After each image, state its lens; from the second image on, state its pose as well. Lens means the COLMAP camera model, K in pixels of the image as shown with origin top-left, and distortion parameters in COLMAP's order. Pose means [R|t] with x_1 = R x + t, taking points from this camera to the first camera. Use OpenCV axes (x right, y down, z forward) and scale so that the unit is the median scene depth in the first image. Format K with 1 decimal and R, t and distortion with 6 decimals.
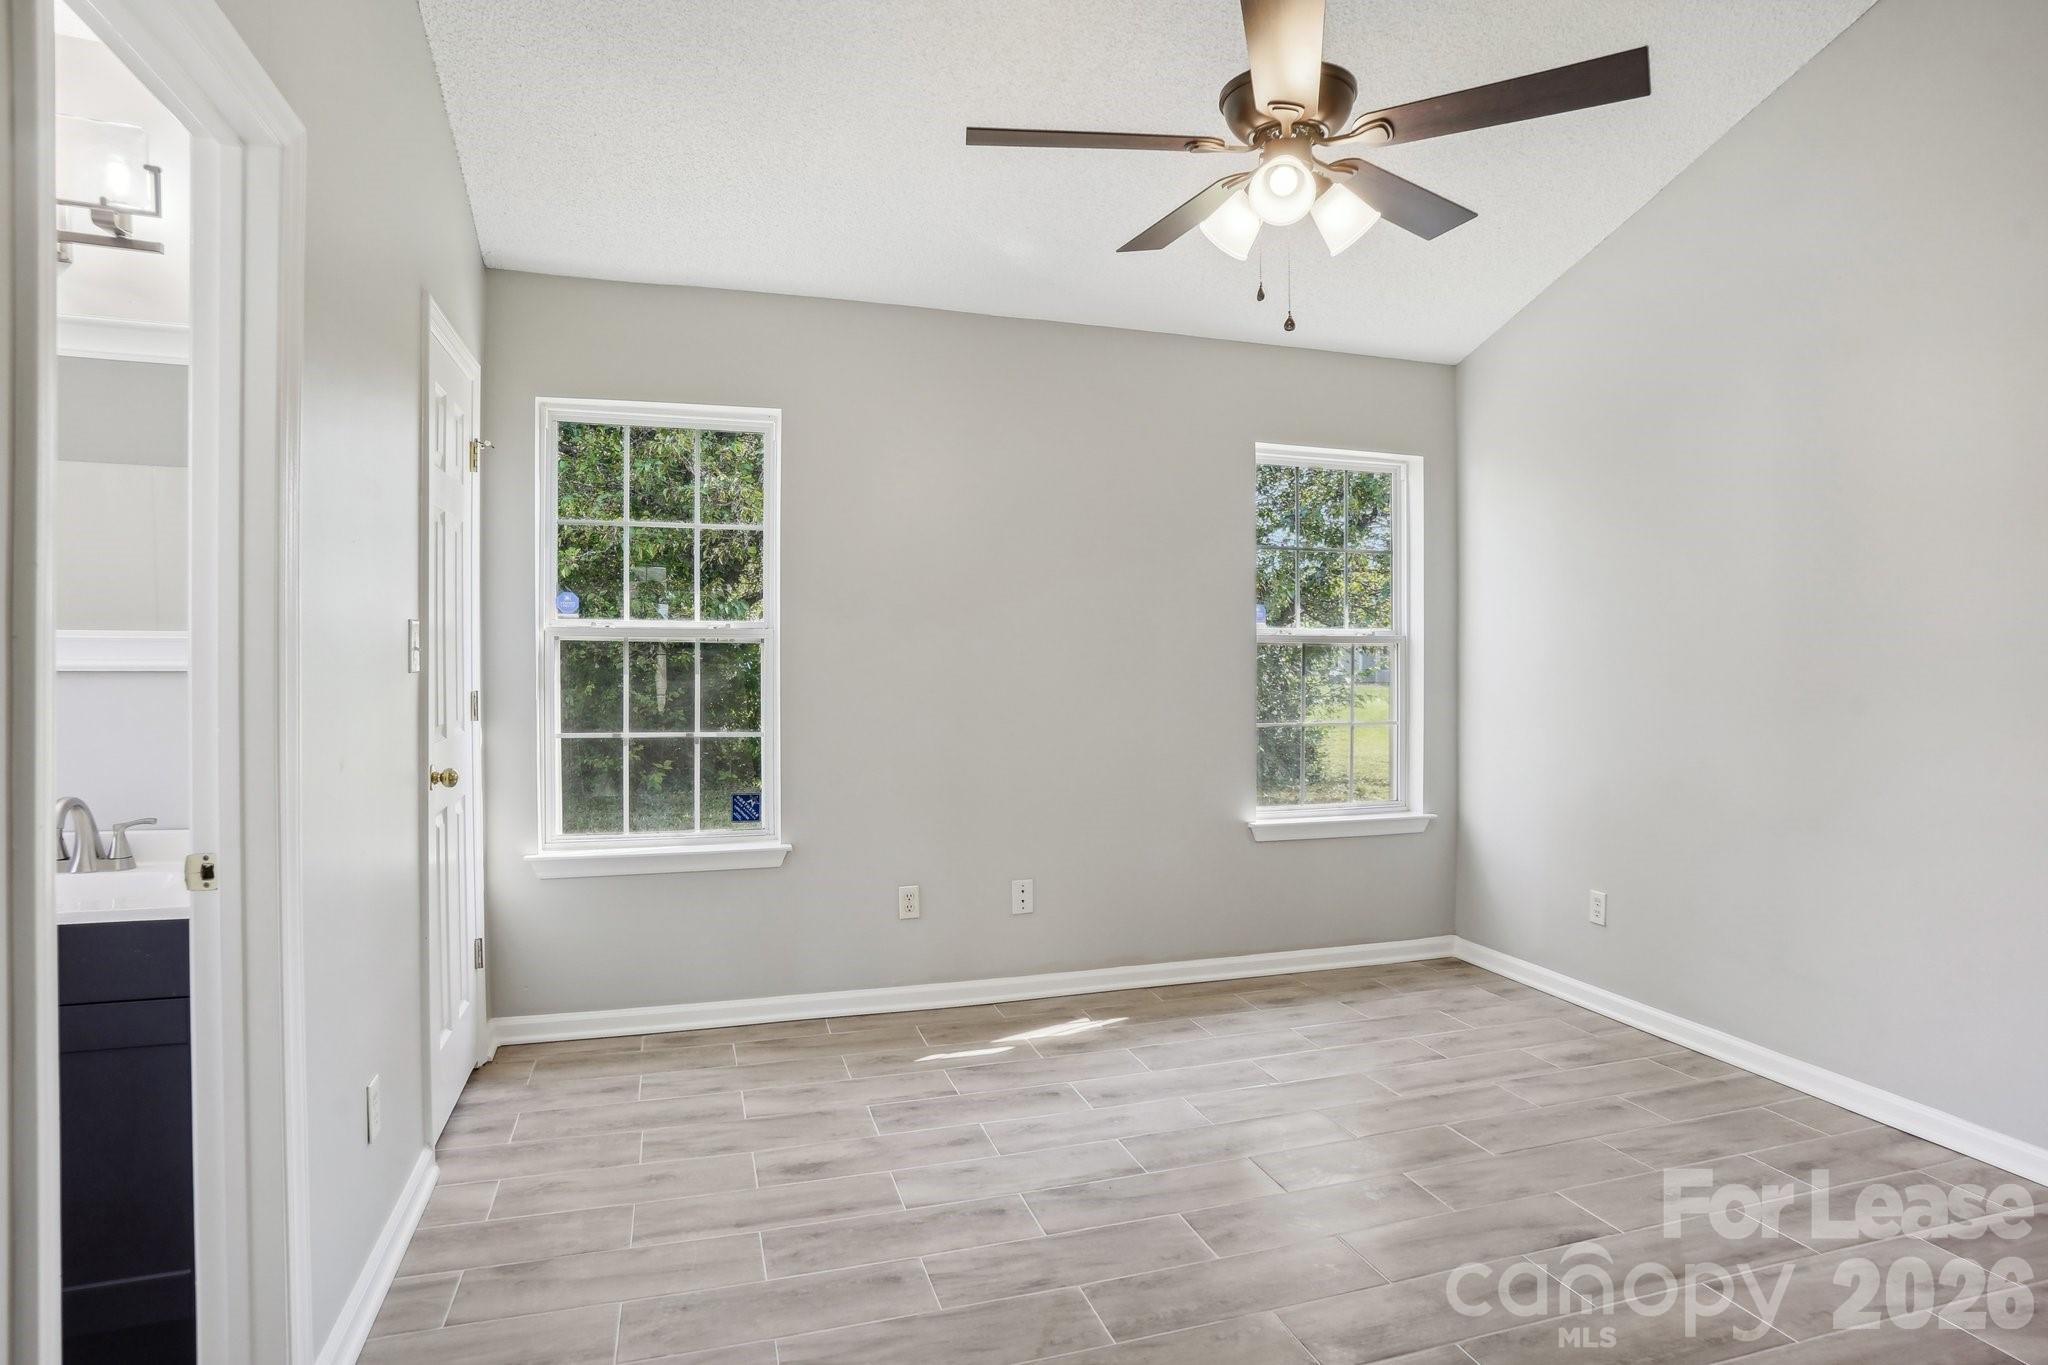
lens RADIAL K [[1113.8, 0, 1029.8], [0, 1113.8, 664.1], [0, 0, 1]] dist [-0.071036, 0.039211]
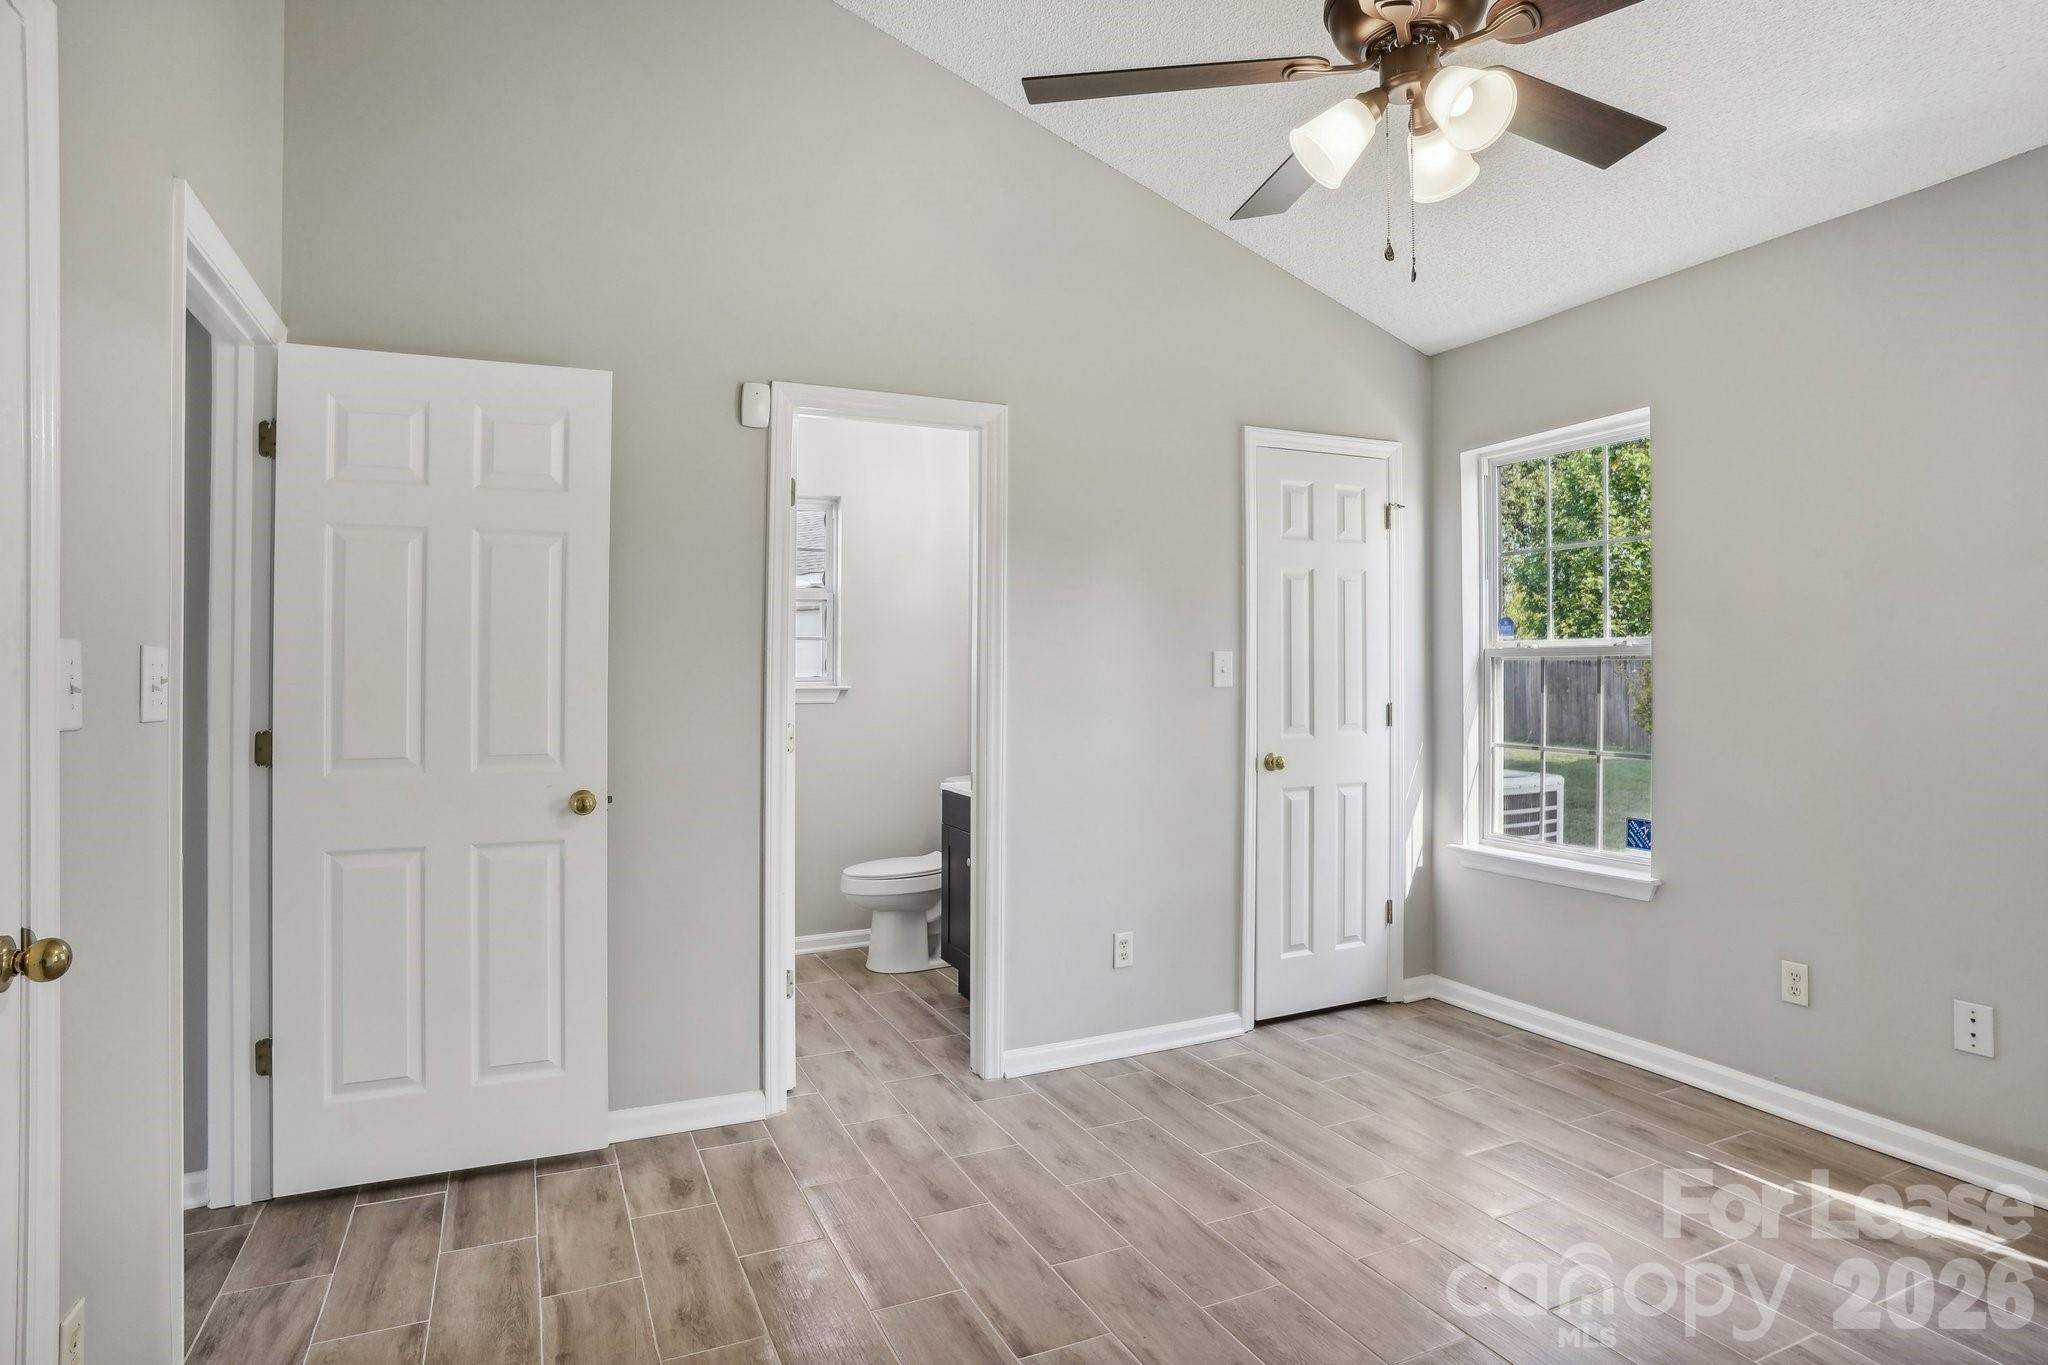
lens RADIAL K [[1113.8, 0, 1029.8], [0, 1113.8, 664.1], [0, 0, 1]] dist [-0.071036, 0.039211]
pose [[0.130201, -0.012288, -0.991411, 0.662427], [-0.005072, 0.999902, -0.013060, -0.000607], [0.991475, 0.006729, 0.130126, 0.398793]]
